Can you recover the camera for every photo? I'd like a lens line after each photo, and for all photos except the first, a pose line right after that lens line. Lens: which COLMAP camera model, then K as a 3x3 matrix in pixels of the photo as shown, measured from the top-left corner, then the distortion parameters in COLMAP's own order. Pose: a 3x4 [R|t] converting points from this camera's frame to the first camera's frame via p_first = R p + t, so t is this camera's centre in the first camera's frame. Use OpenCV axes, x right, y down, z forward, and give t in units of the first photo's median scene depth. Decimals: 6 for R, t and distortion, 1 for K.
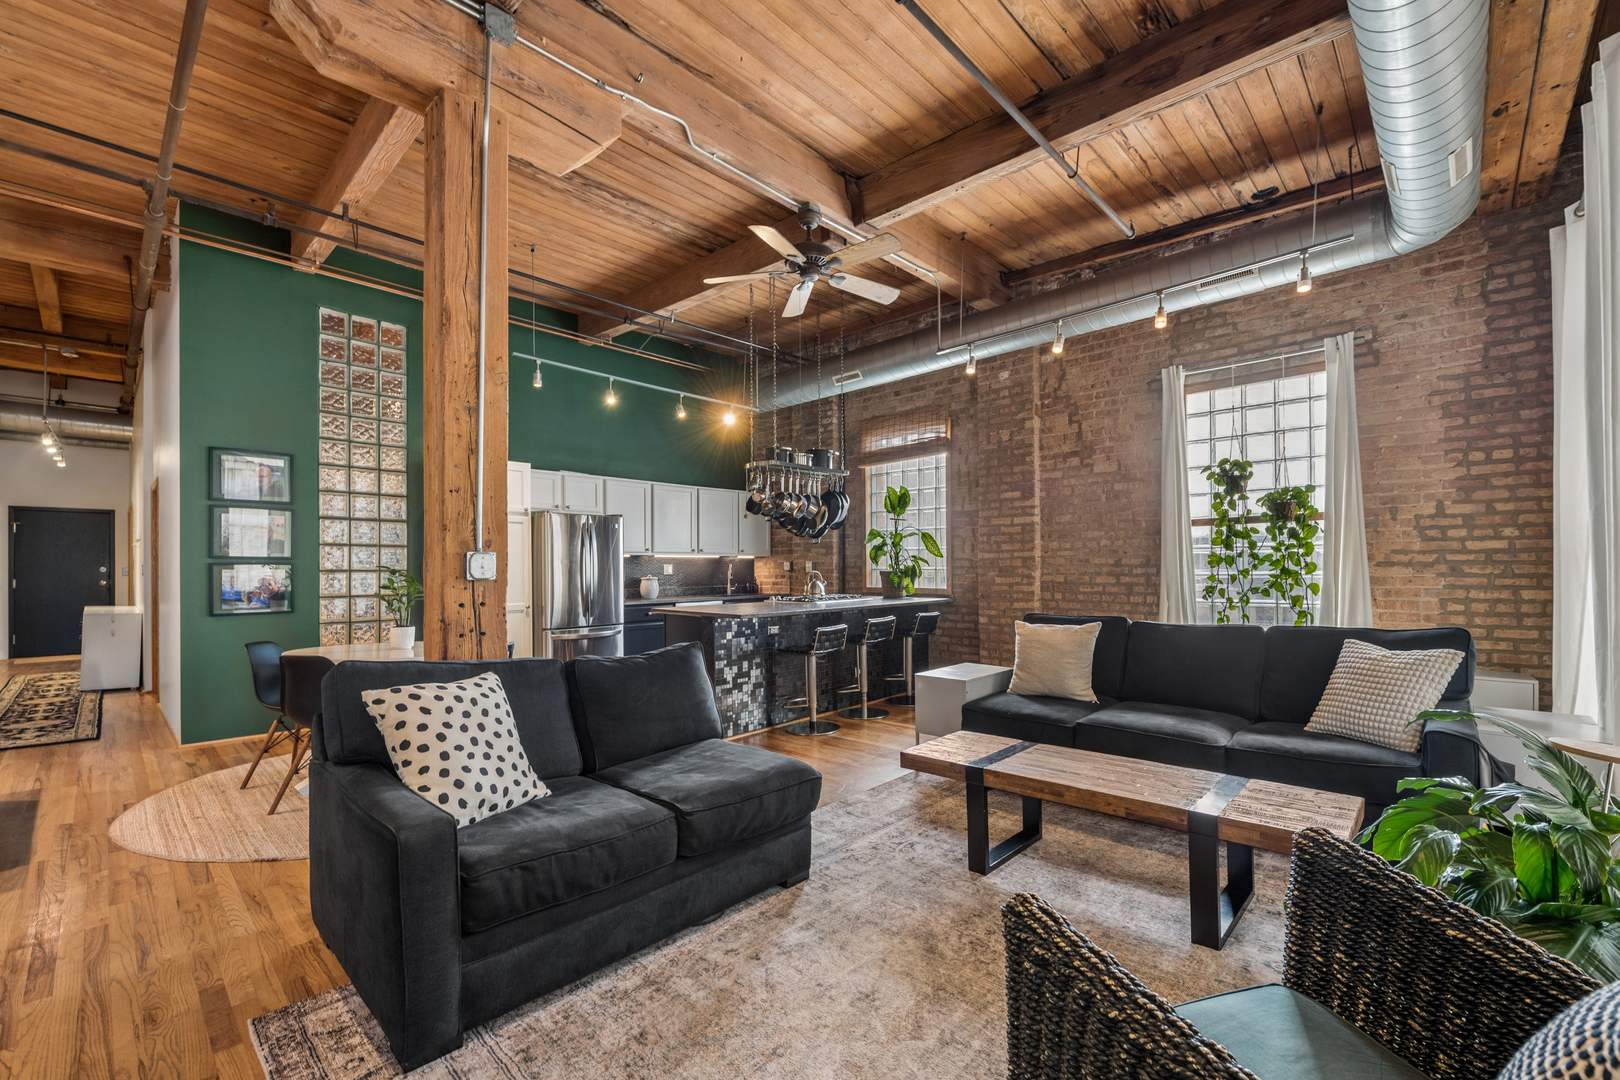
lens RADIAL K [[678.2, 0, 832.4], [0, 678.2, 568.6], [0, 0, 1]] dist [-0.004340, -0.002340]
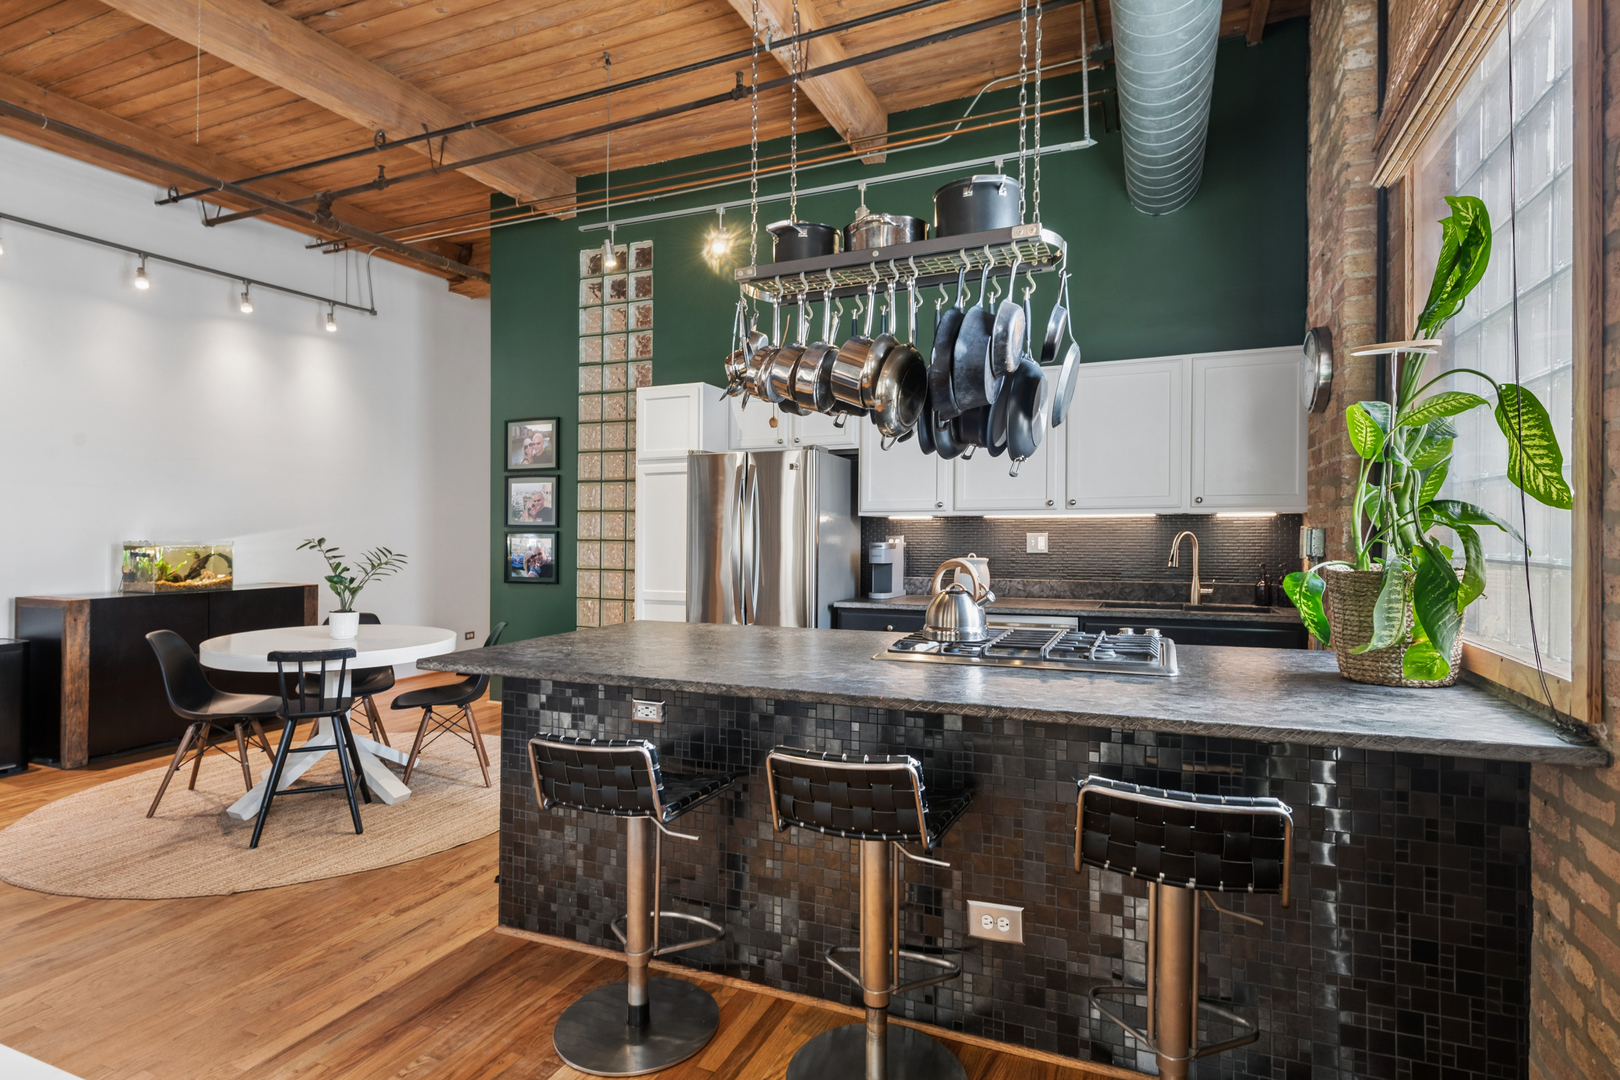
lens RADIAL K [[814.0, 0, 818.1], [0, 814.0, 530.8], [0, 0, 1]] dist [0.003274, -0.006676]
pose [[0.335059, 0.002929, -0.942192, 0.357769], [-0.002508, 0.999994, 0.002217, -0.011354], [0.942194, 0.001620, 0.335065, 0.867396]]
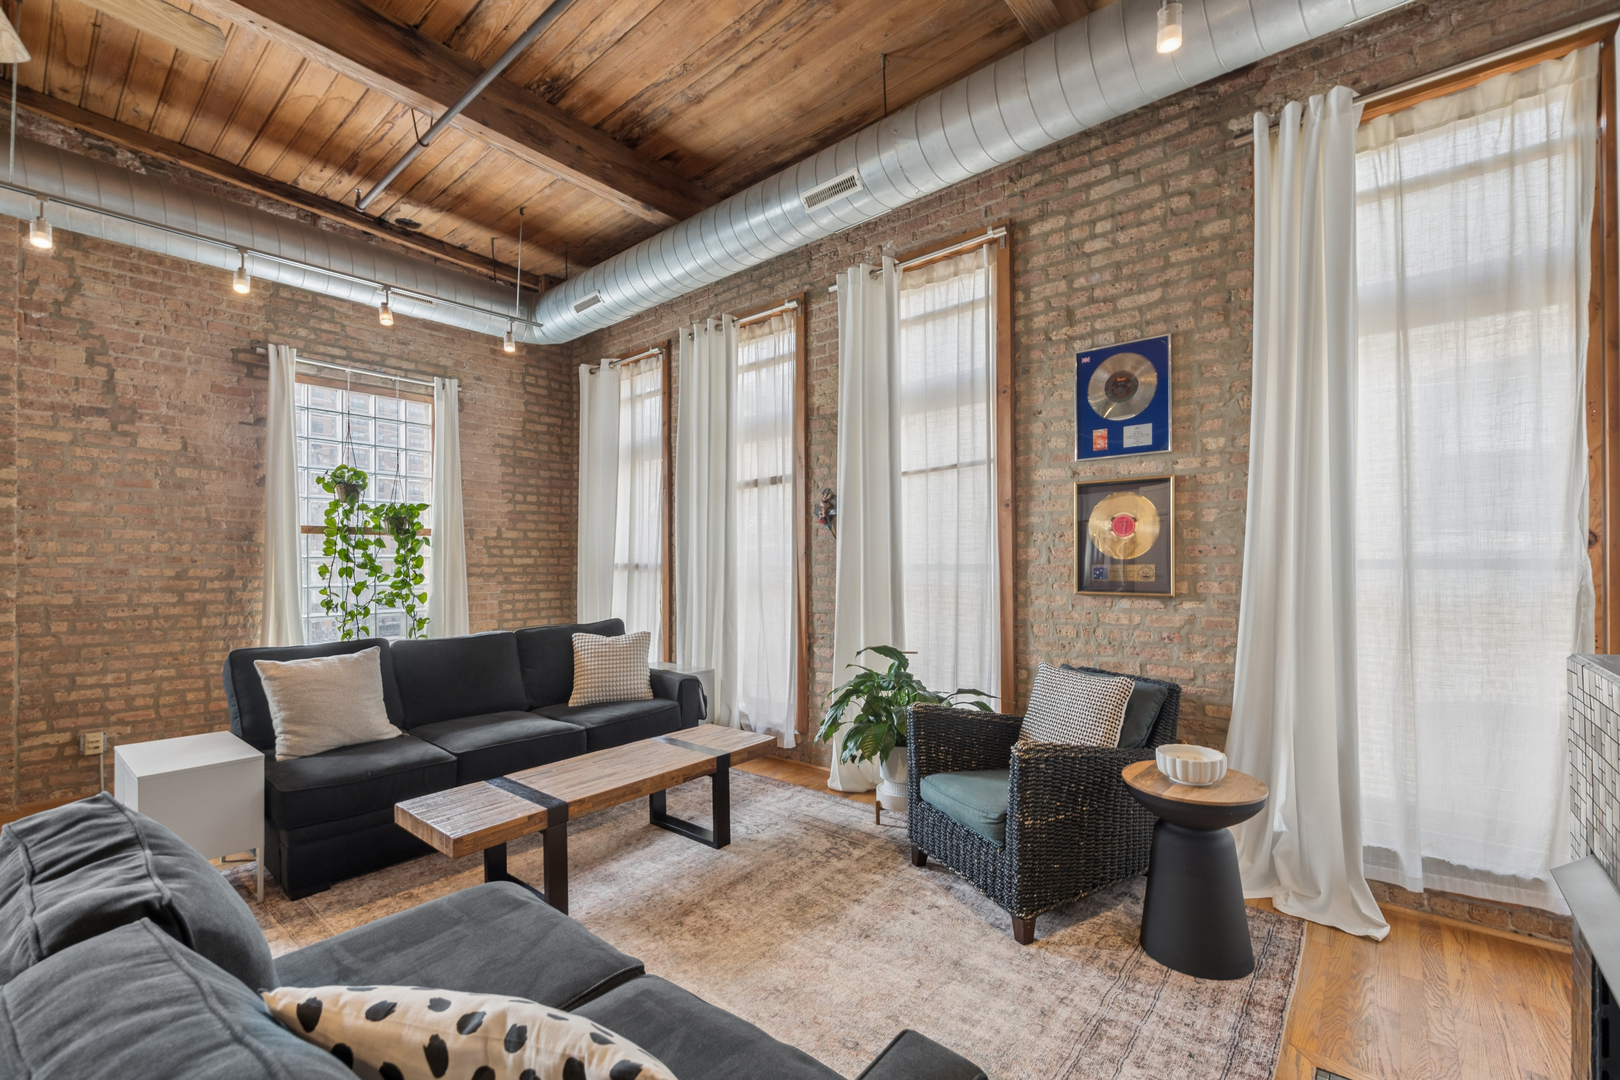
lens RADIAL K [[678.2, 0, 817.0], [0, 678.2, 561.4], [0, 0, 1]] dist [-0.004340, -0.002340]
pose [[-0.050269, 0.010361, 0.998682, -0.351734], [0.002271, 0.999945, -0.010260, -0.013753], [-0.998733, 0.001752, -0.050290, 0.337066]]
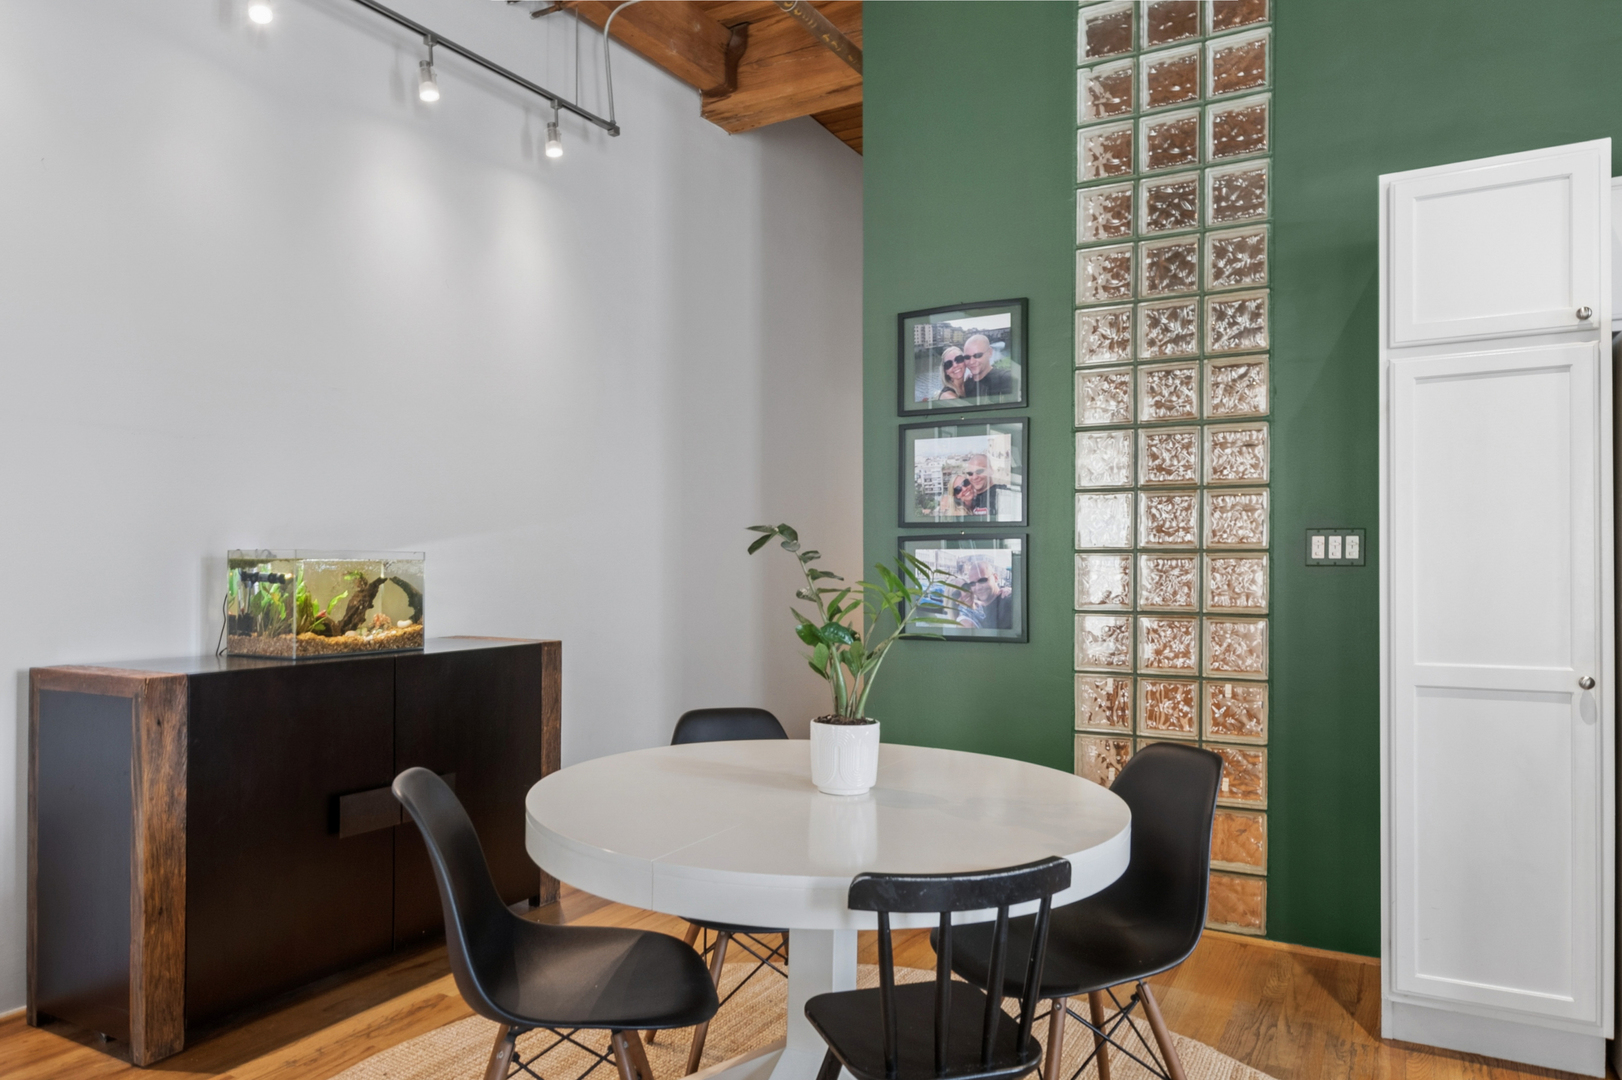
lens RADIAL K [[1057.9, 0, 796.4], [0, 1057.9, 565.2], [0, 0, 1]] dist [-0.002734, -0.001629]
pose [[0.224712, 0.002626, -0.974422, -0.120699], [-0.000527, 0.999997, 0.002574, 0.010042], [0.974425, -0.000065, 0.224712, 0.619242]]
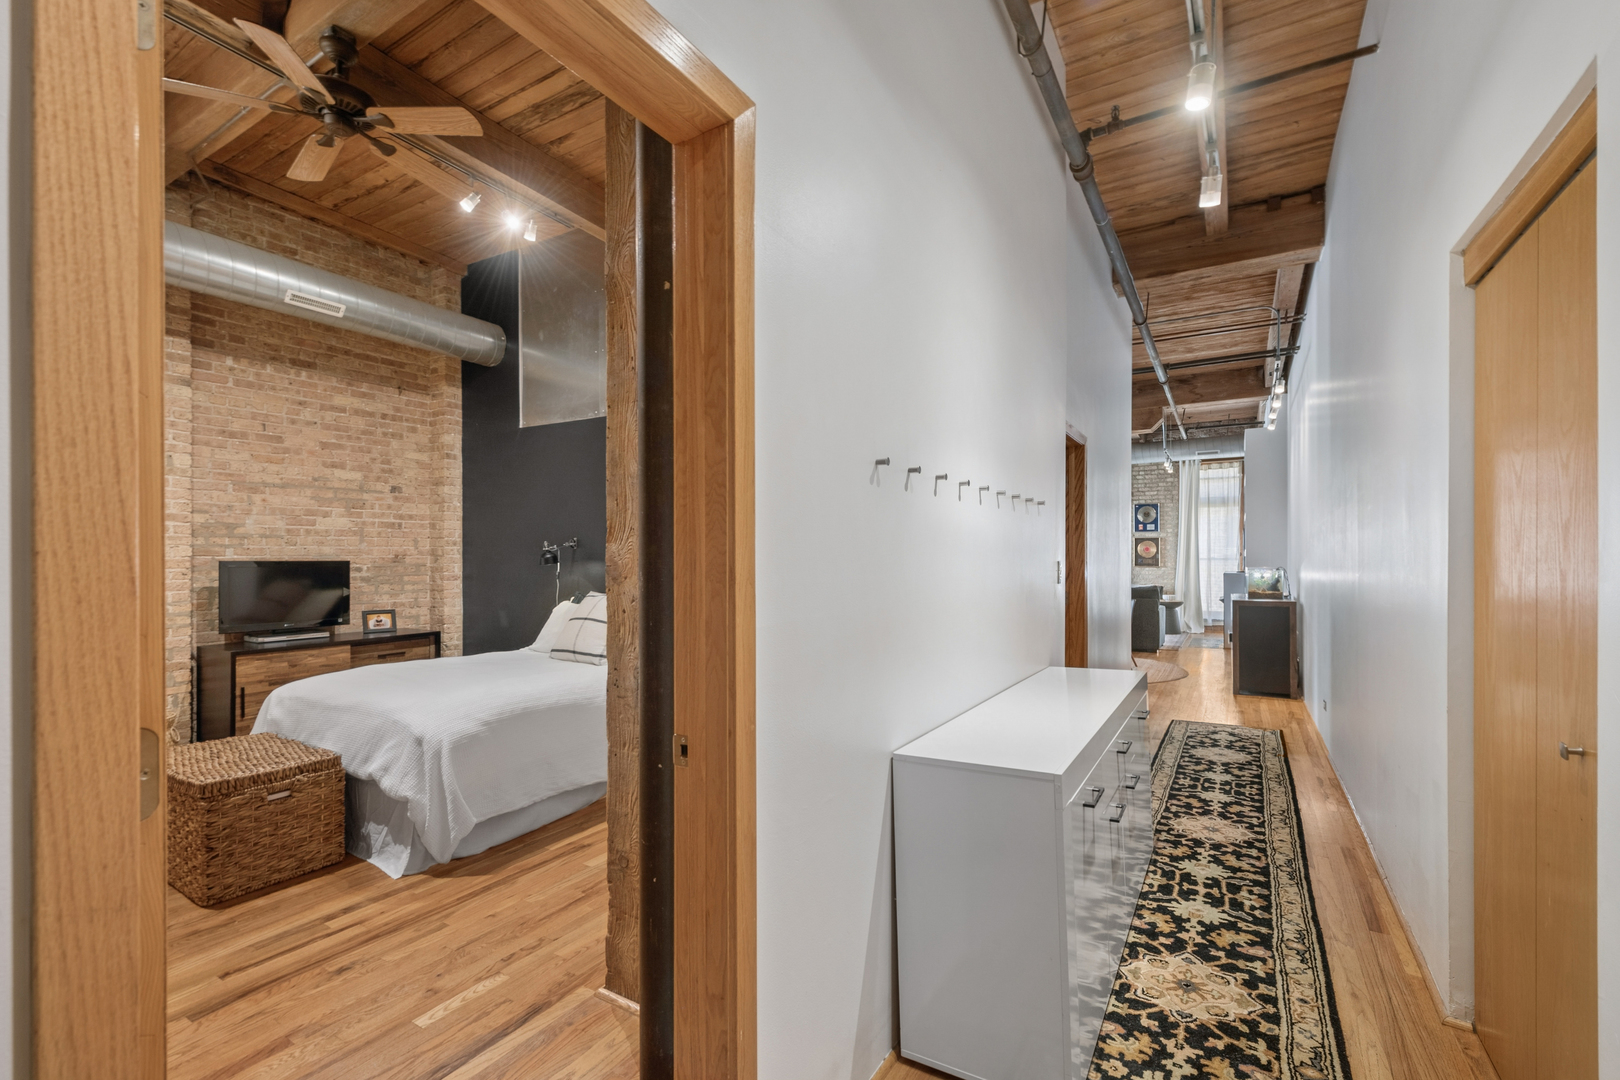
lens RADIAL K [[696.5, 0, 813.3], [0, 696.5, 560.9], [0, 0, 1]] dist [0.008601, -0.002201]
pose [[-0.190369, 0.005615, 0.981697, -1.860978], [0.001297, 0.999984, -0.005468, 0.000892], [-0.981712, 0.000232, -0.190373, 1.579002]]
